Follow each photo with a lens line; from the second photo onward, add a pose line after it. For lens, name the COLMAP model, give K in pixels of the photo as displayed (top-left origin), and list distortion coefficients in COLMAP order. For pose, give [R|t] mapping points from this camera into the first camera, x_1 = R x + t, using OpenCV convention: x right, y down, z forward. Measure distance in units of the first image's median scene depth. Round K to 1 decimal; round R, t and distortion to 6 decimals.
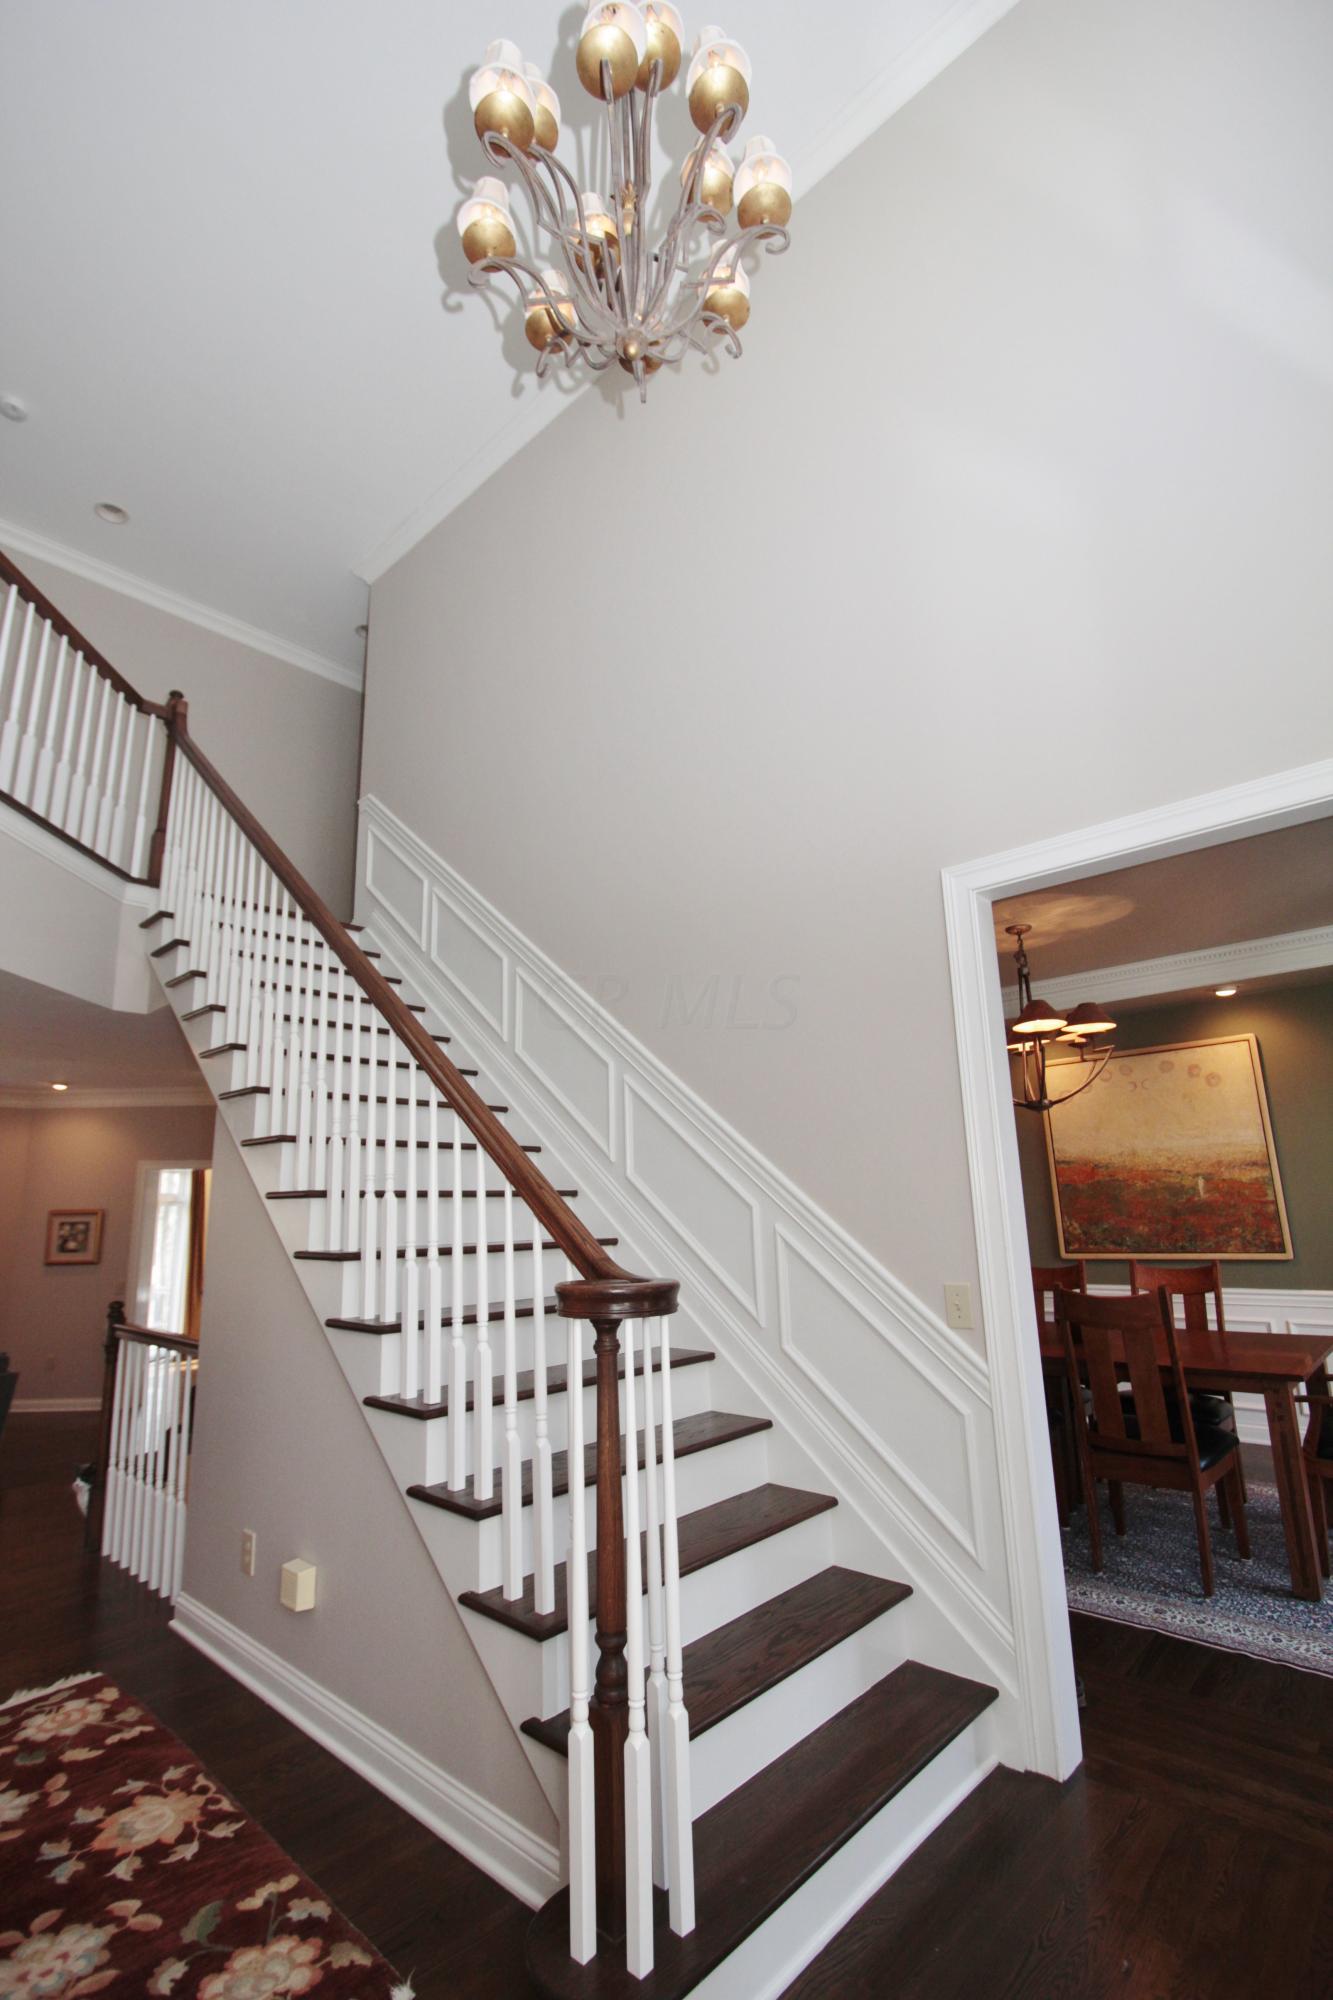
lens RADIAL K [[914.2, 0, 666.5], [0, 914.2, 1000.0], [0, 0, 1]] dist [-0.016910, 0.000119]
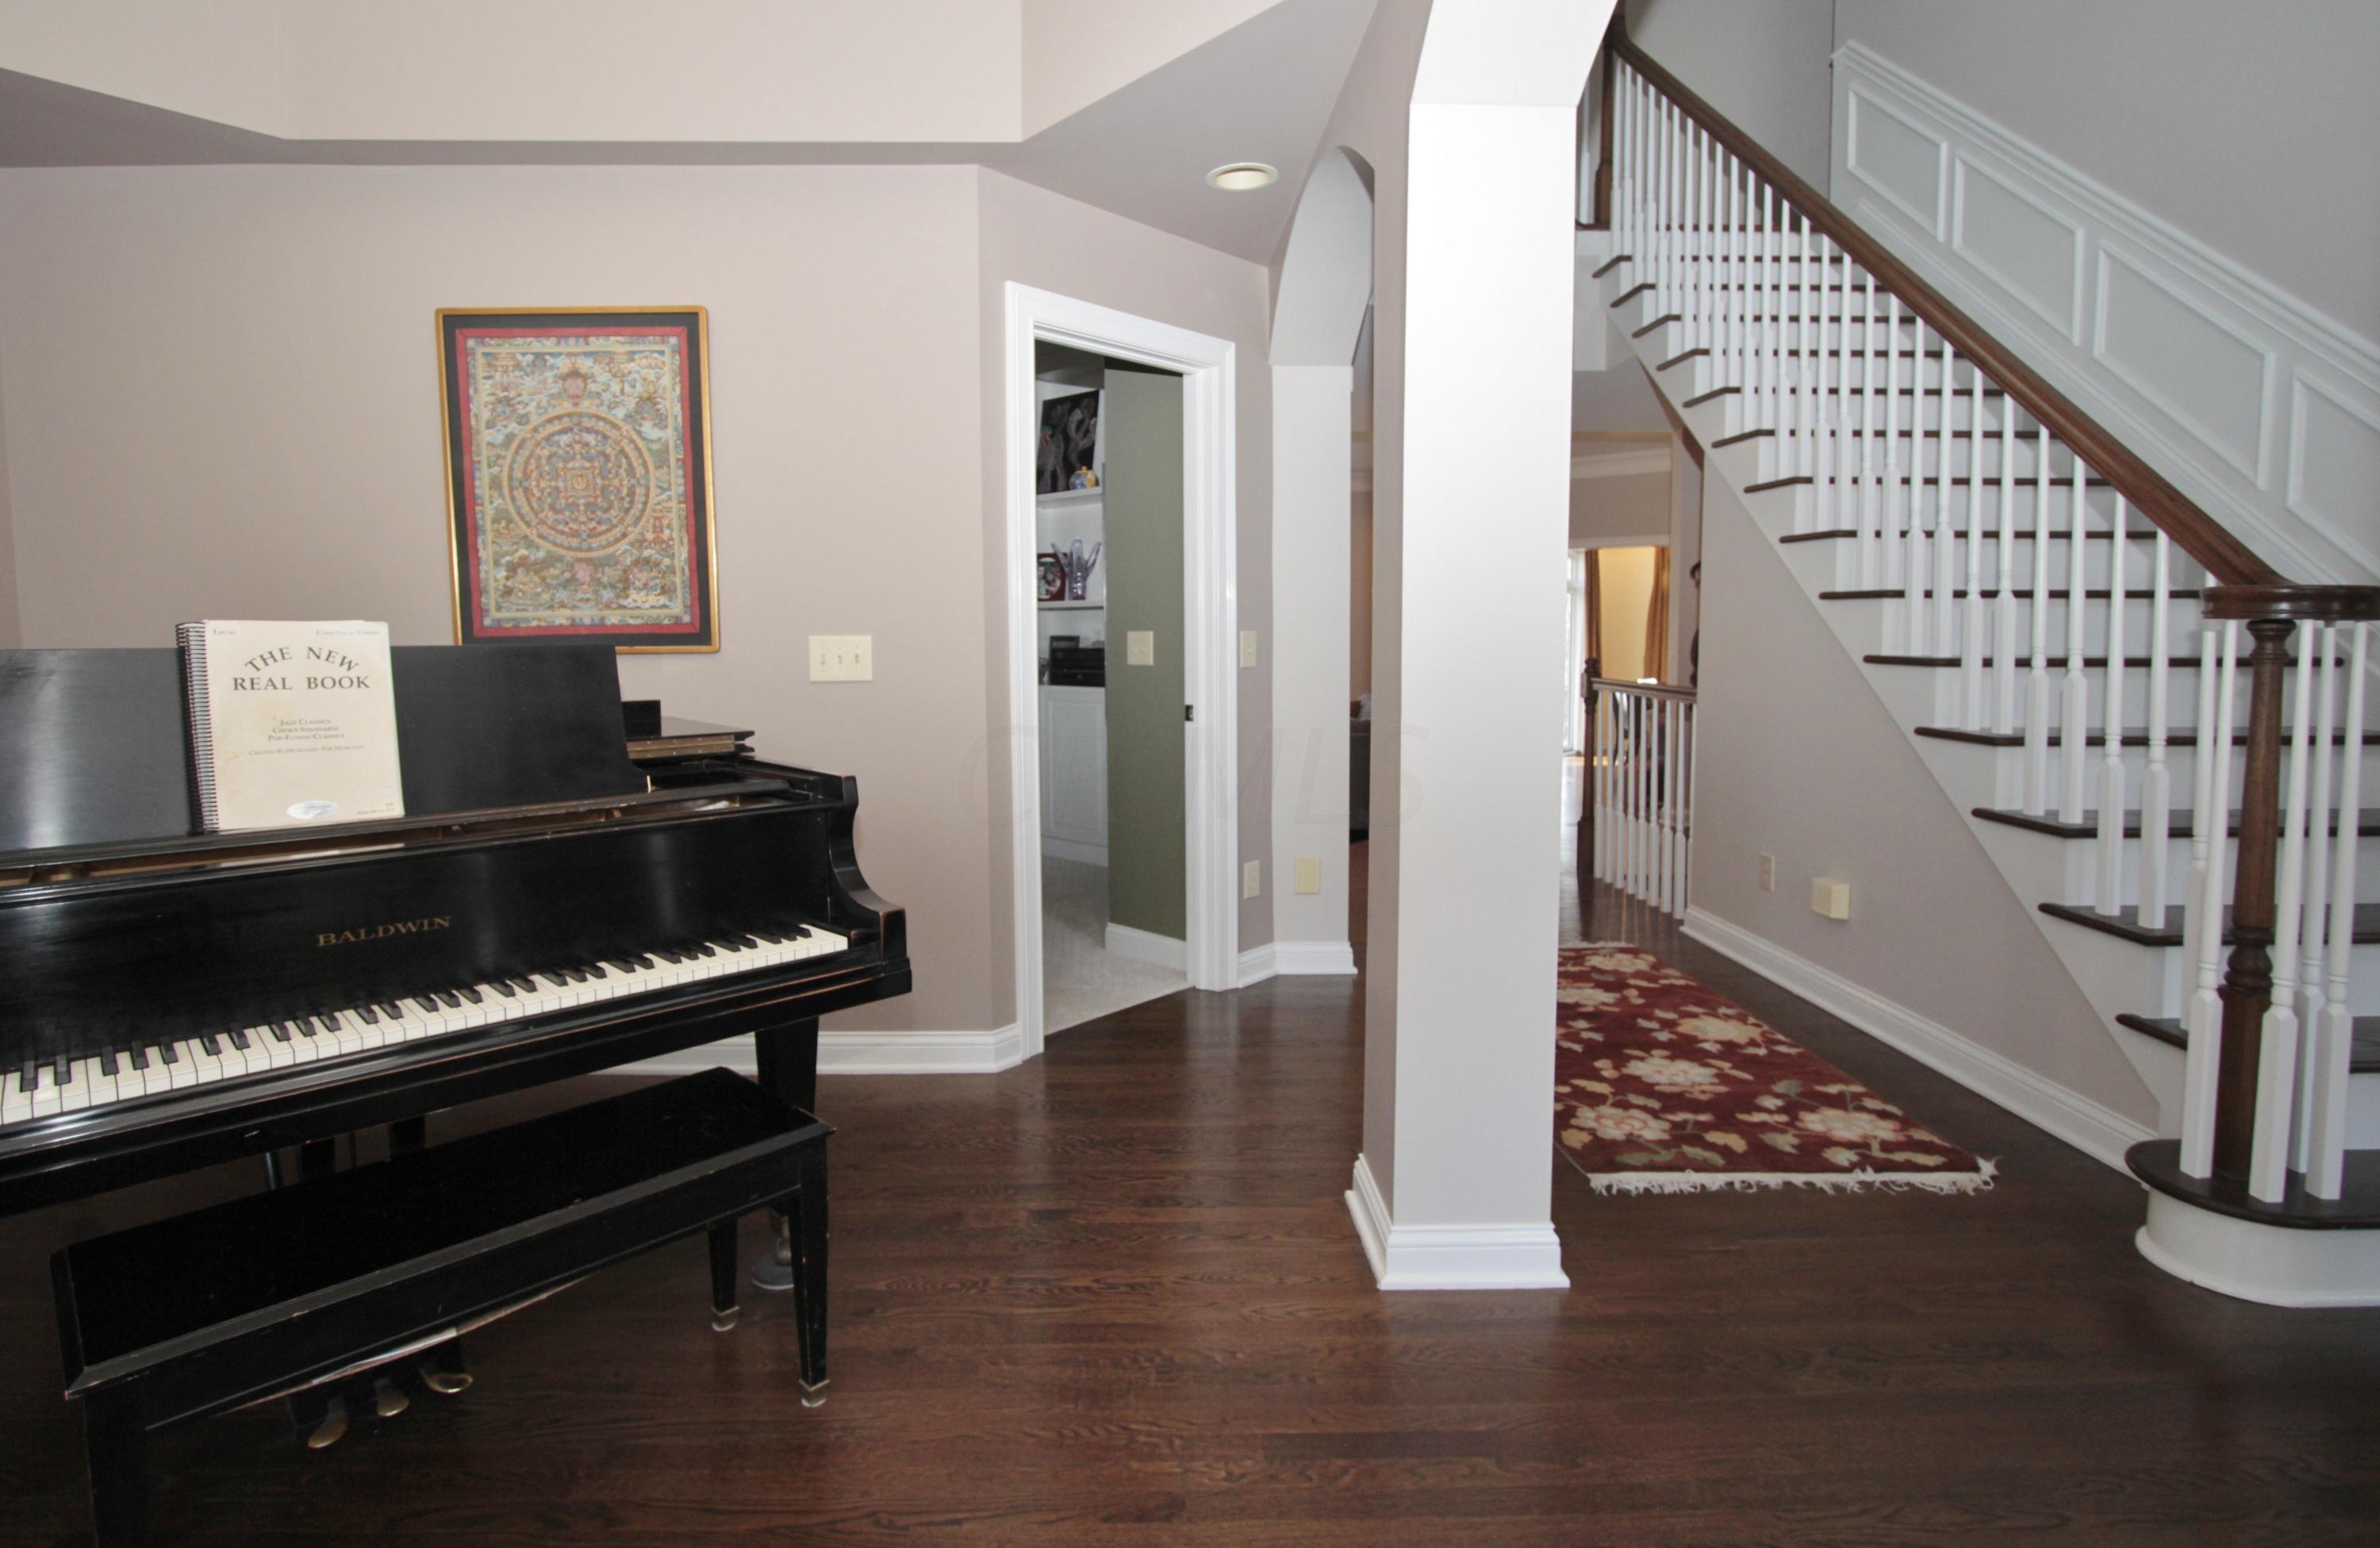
lens RADIAL K [[1088.1, 0, 1191.6], [0, 1088.1, 654.8], [0, 0, 1]] dist [-0.000378, -0.008802]
pose [[0.672211, 0.068356, -0.737198, 0.004796], [0.136531, 0.967206, 0.214178, -0.001280], [0.727662, -0.244622, 0.640833, -0.353943]]
